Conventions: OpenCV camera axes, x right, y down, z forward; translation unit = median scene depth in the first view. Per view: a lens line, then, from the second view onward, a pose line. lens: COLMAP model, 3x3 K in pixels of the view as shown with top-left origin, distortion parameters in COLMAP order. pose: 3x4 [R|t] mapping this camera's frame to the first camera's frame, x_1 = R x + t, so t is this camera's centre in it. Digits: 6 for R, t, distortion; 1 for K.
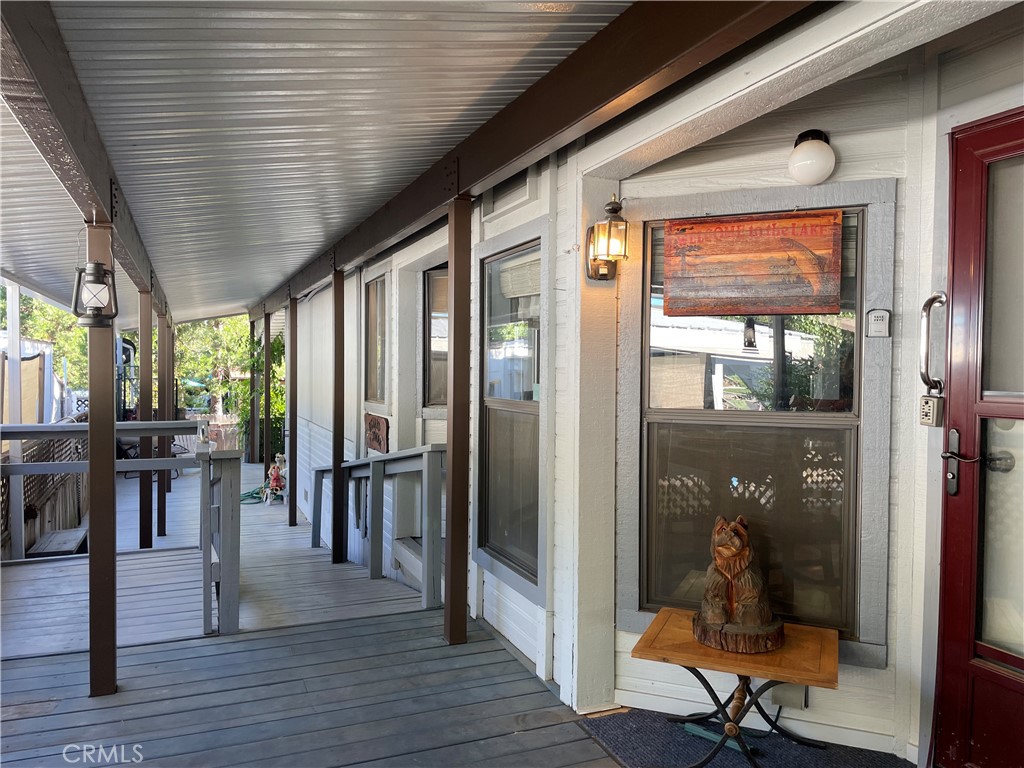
lens RADIAL K [[772.1, 0, 515.9], [0, 772.1, 384.8], [0, 0, 1]] dist [0.045957, -0.025926]
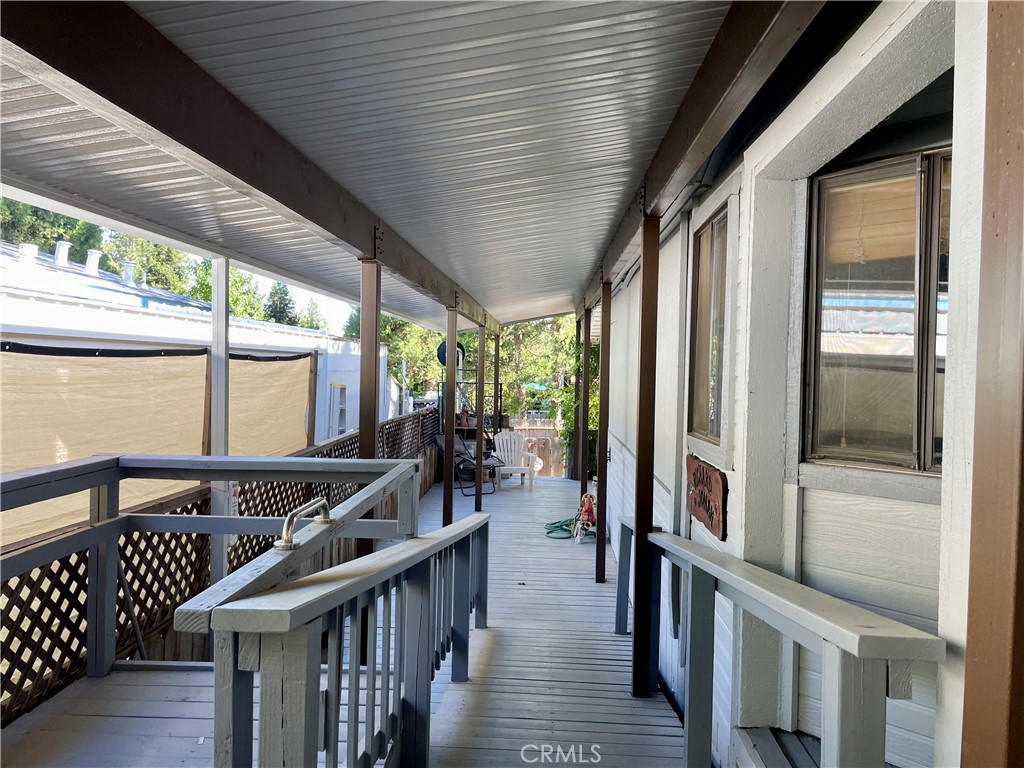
lens RADIAL K [[772.1, 0, 515.8], [0, 772.1, 379.5], [0, 0, 1]] dist [0.045957, -0.025926]
pose [[0.904491, 0.019028, -0.426068, -0.063189], [-0.025257, 0.999641, -0.008974, -0.011303], [0.425744, 0.018878, 0.904647, 0.406731]]
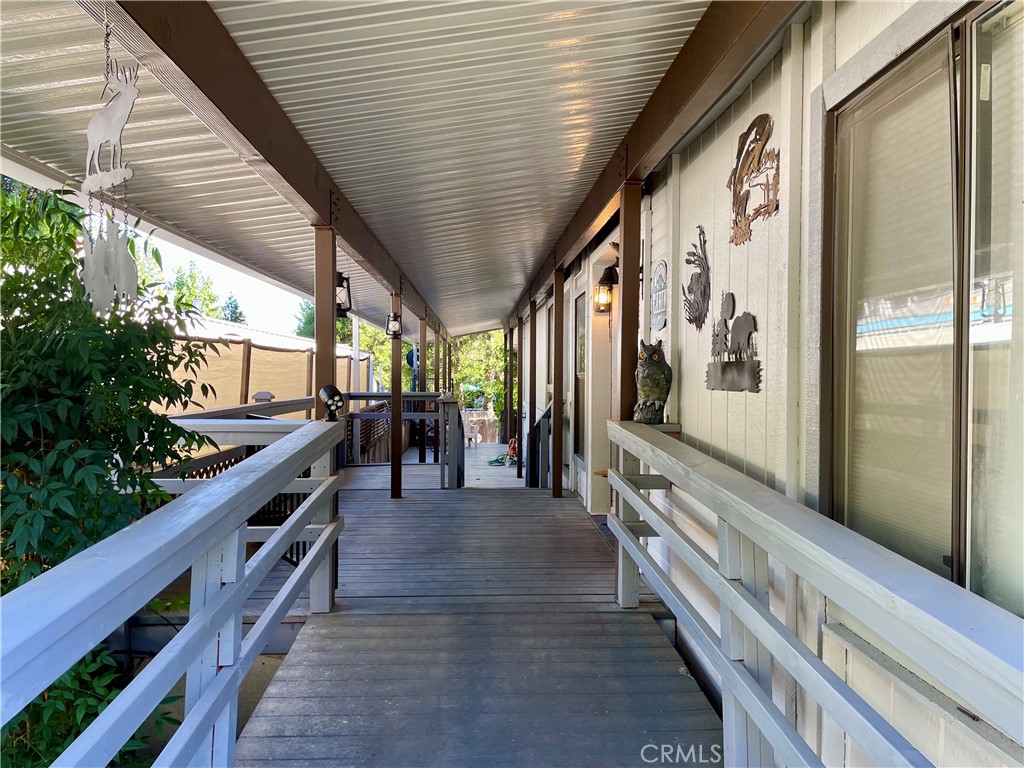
lens RADIAL K [[772.1, 0, 513.2], [0, 772.1, 379.1], [0, 0, 1]] dist [0.045957, -0.025926]
pose [[0.939000, -0.001542, -0.343915, 0.277130], [-0.005163, 0.999814, -0.018581, 0.040217], [0.343880, 0.019223, 0.938817, -0.489911]]
